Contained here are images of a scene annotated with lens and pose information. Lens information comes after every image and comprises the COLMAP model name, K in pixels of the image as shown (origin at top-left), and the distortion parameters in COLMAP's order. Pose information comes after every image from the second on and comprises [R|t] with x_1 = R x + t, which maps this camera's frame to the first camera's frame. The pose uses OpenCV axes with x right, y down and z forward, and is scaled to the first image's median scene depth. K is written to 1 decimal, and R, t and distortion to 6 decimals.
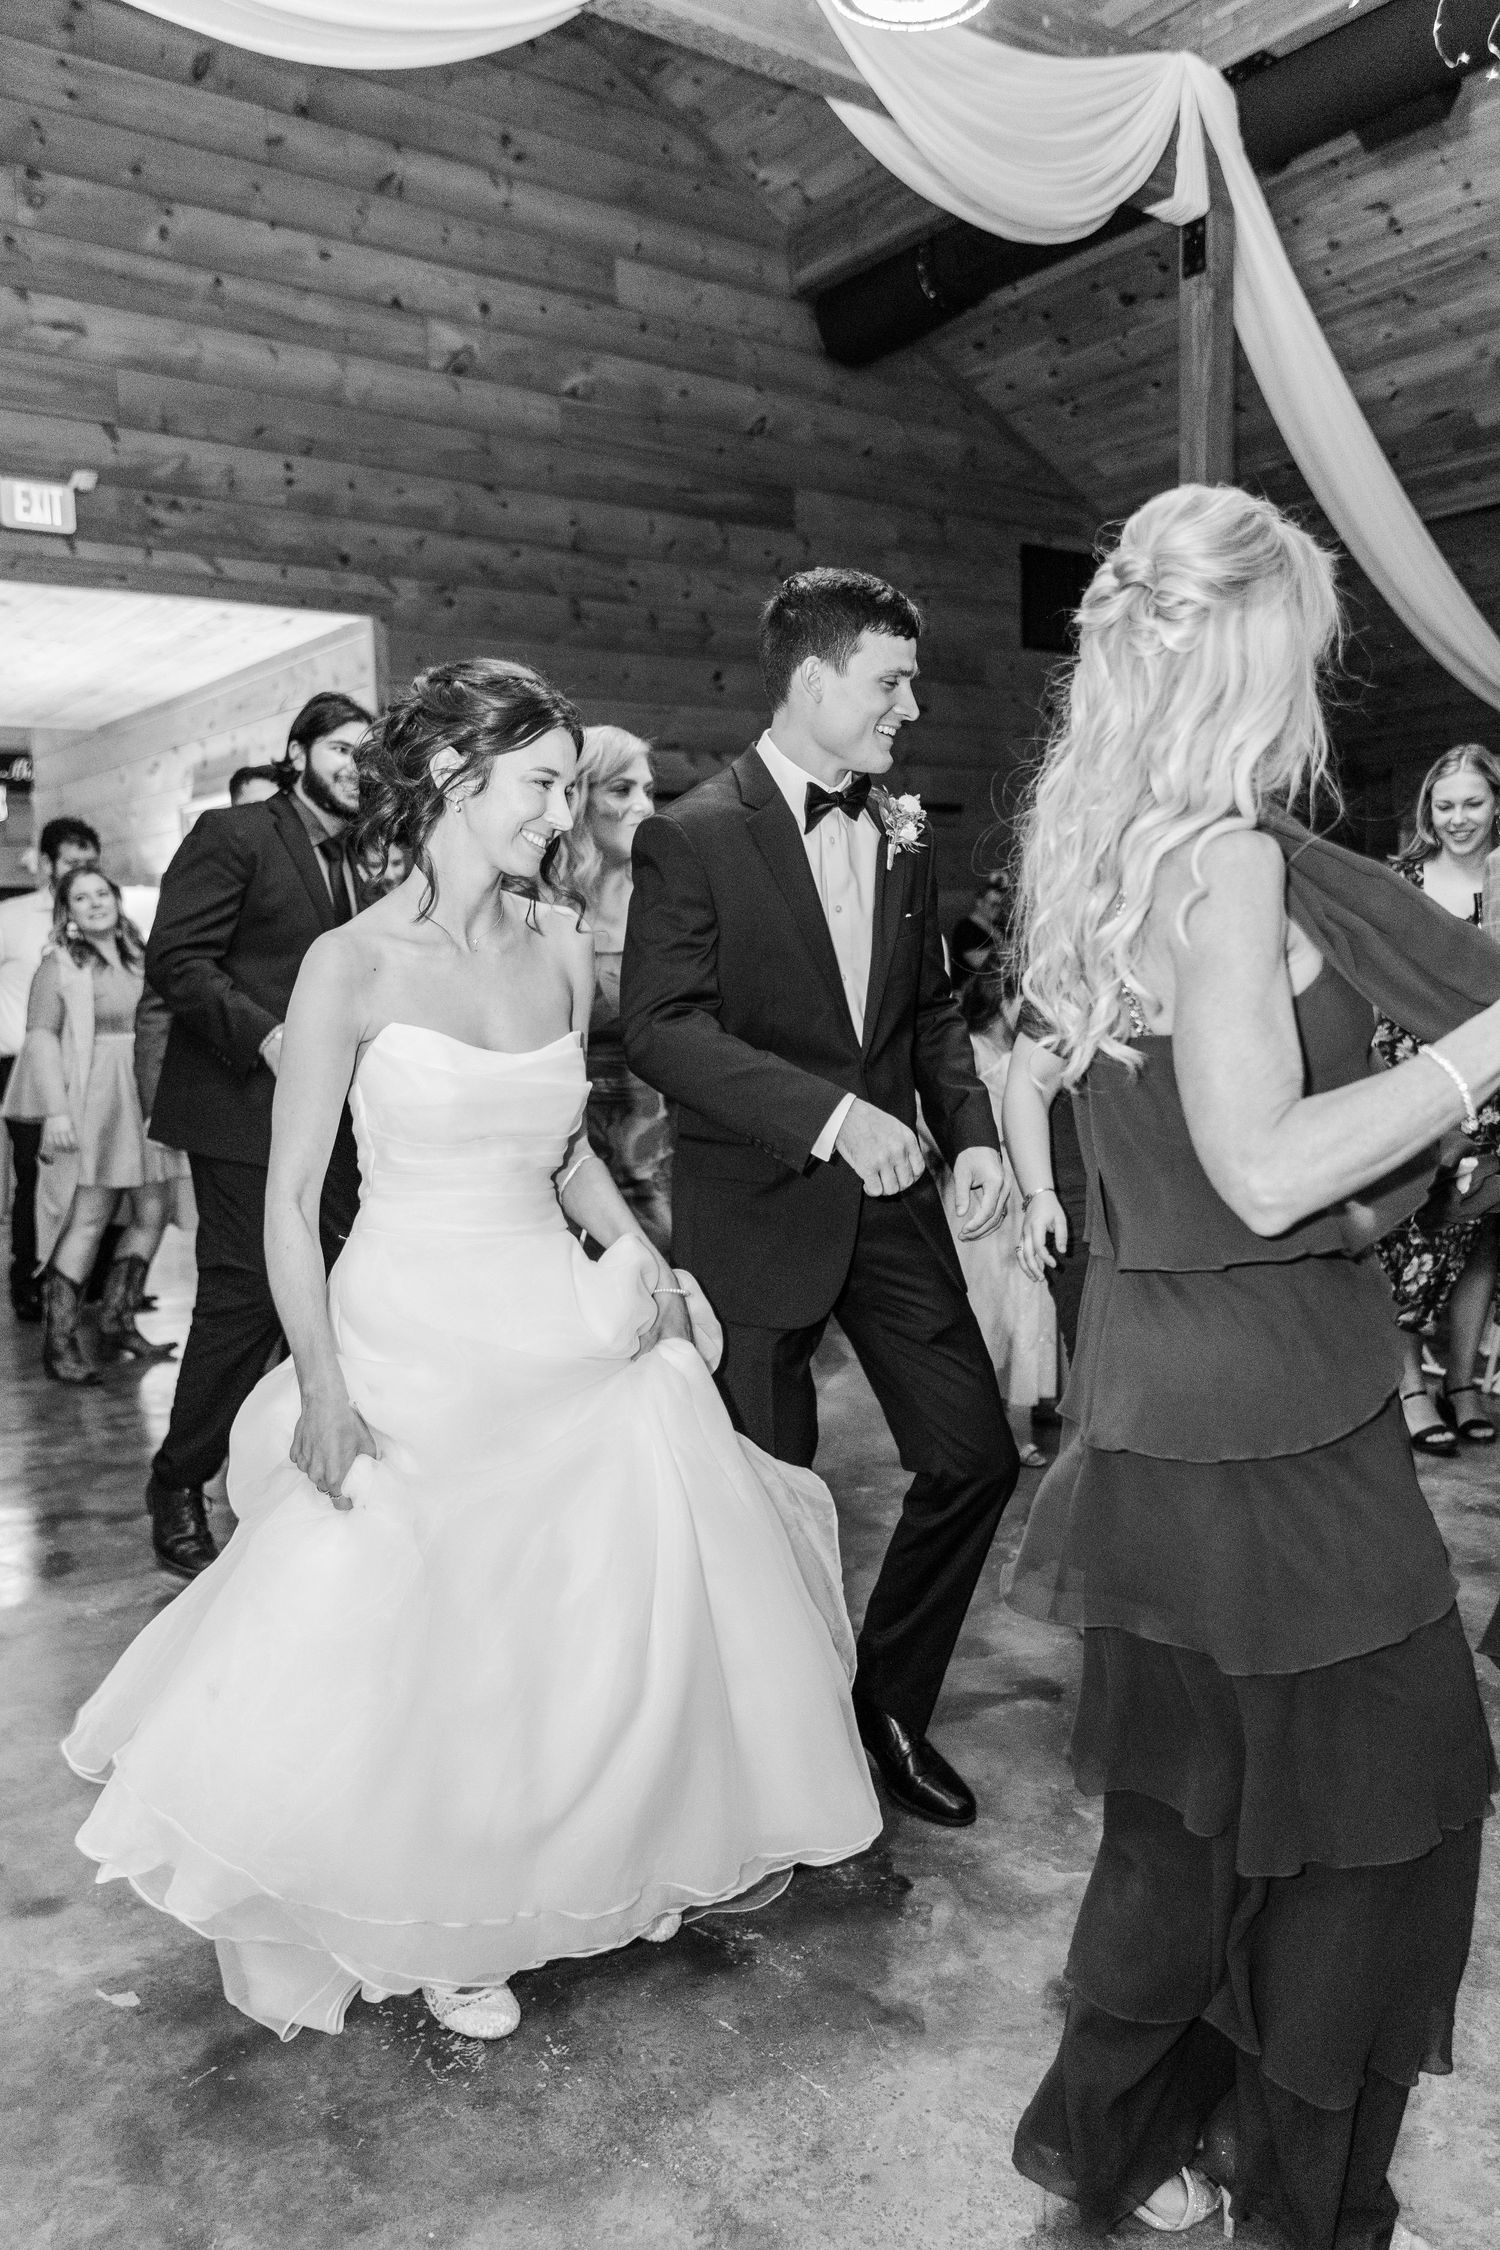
lens RADIAL K [[1721.7, 0, 738.9], [0, 1721.7, 1114.7], [0, 0, 1]] dist [0.026506, -0.016699]
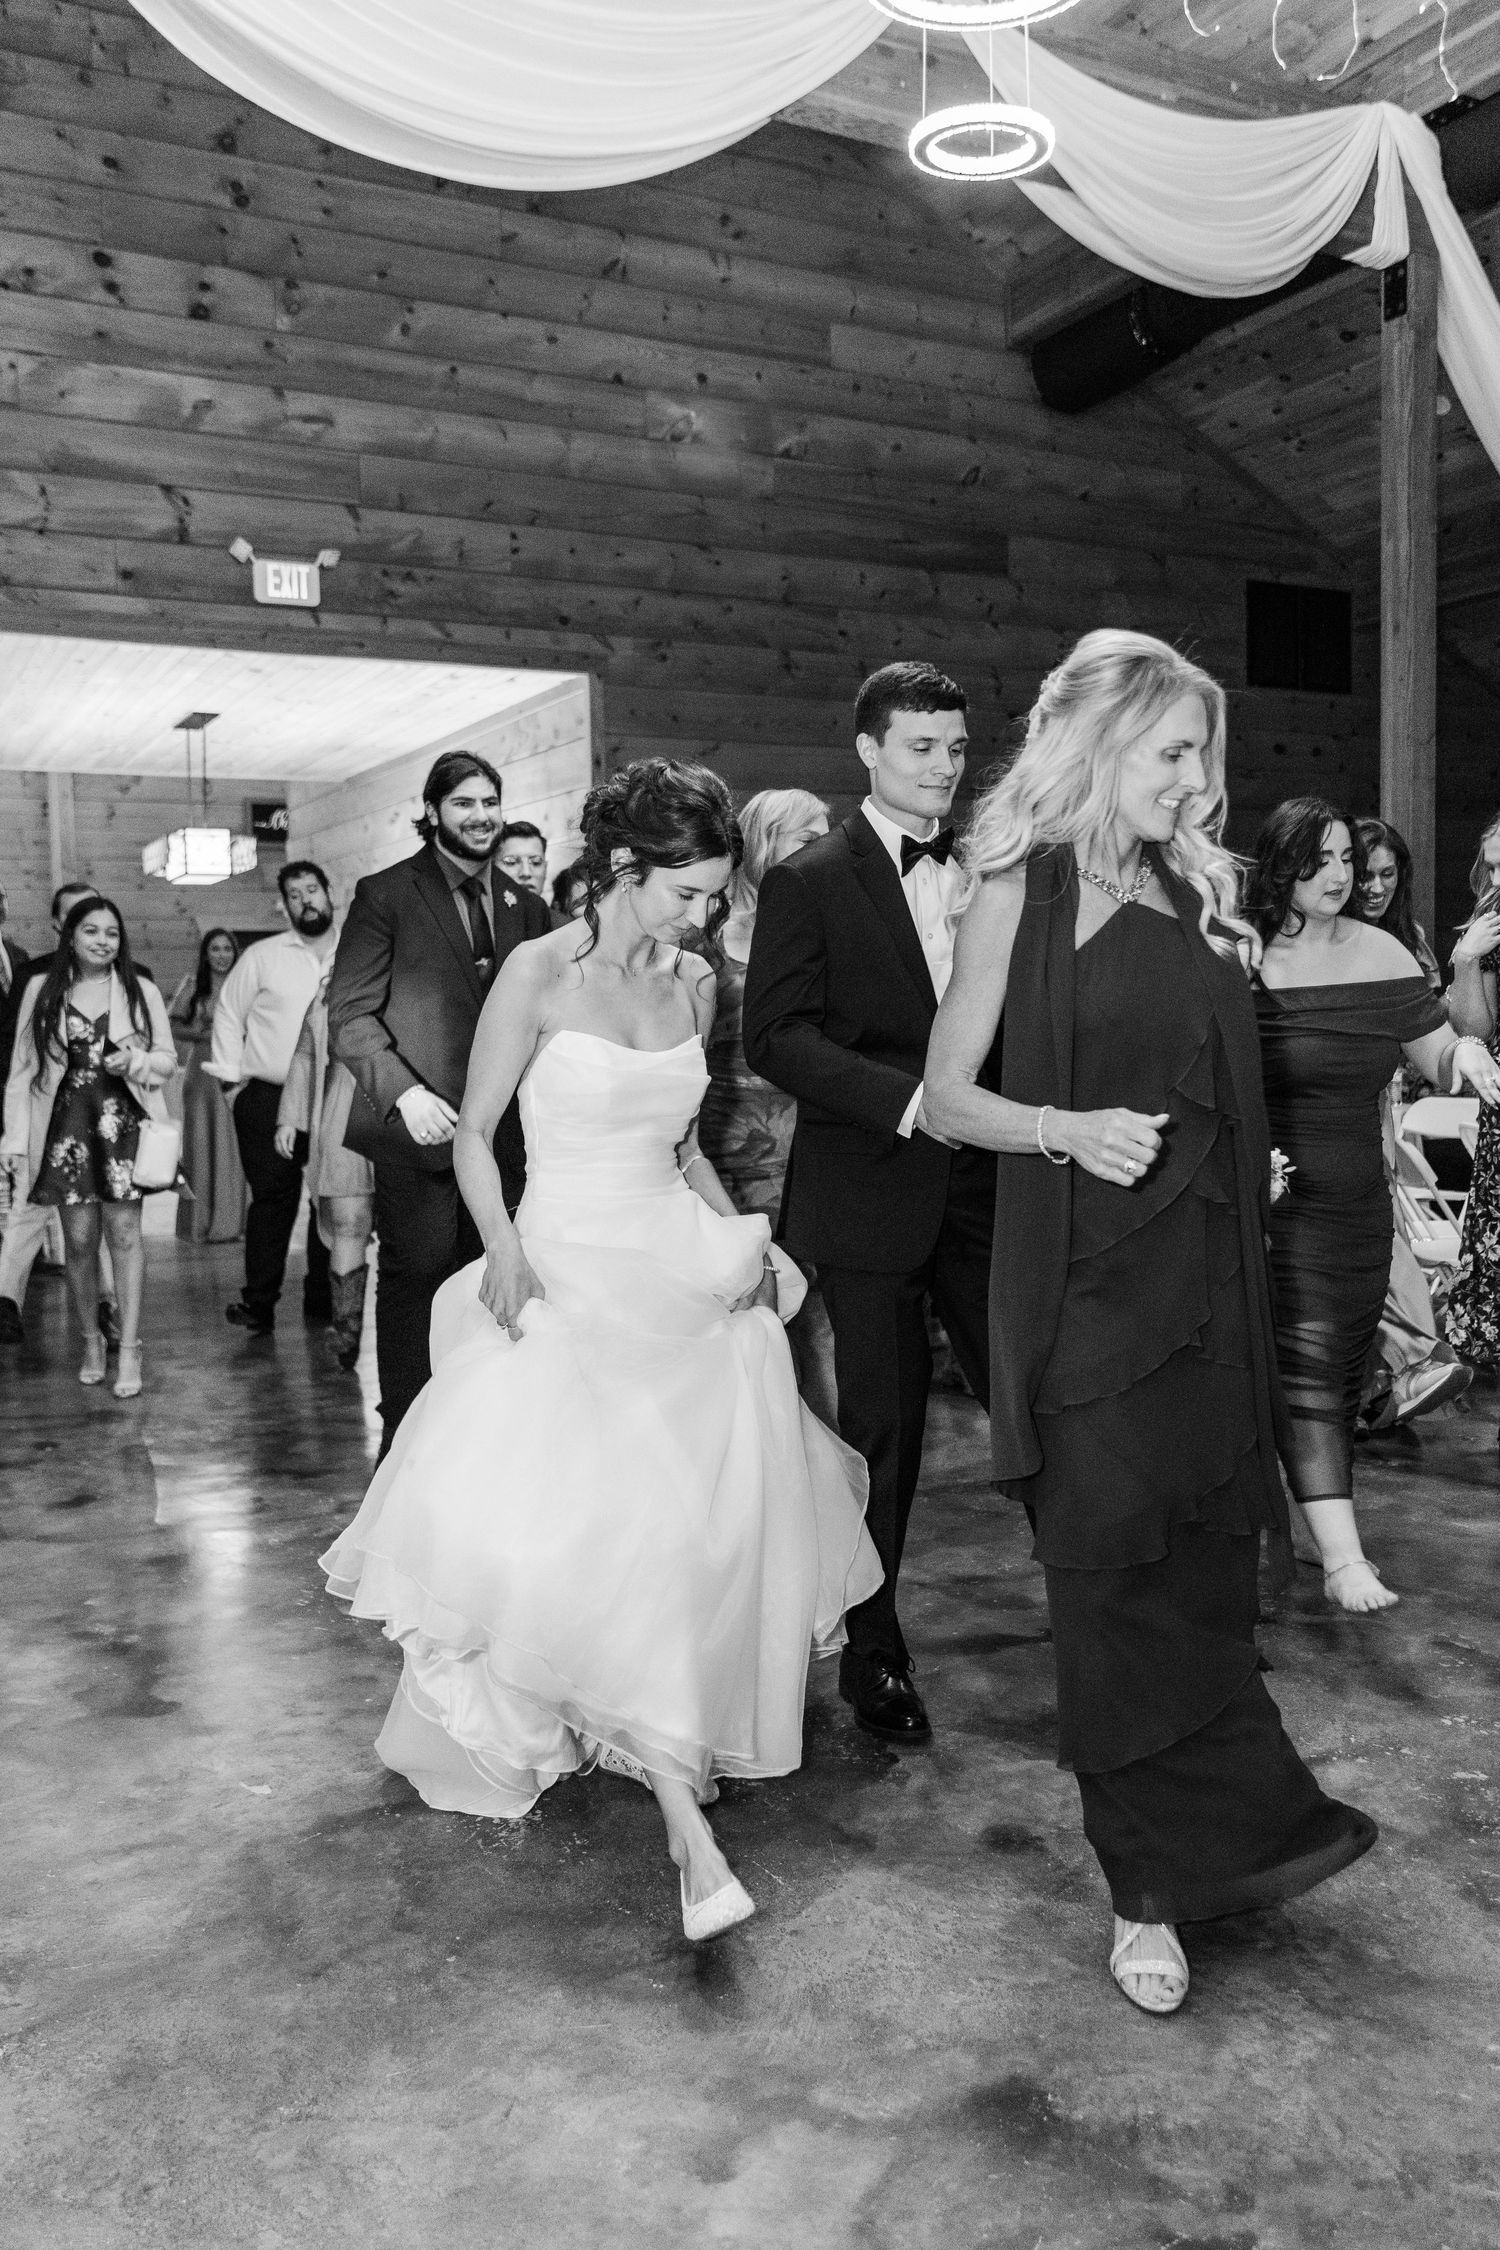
lens RADIAL K [[1831.0, 0, 759.3], [0, 1831.0, 1119.8], [0, 0, 1]] dist [0.006498, 0.012899]
pose [[0.989500, 0.013295, -0.143923, 0.057253], [-0.017324, 0.999491, -0.026779, 0.012783], [0.143494, 0.028991, 0.989226, -0.086950]]
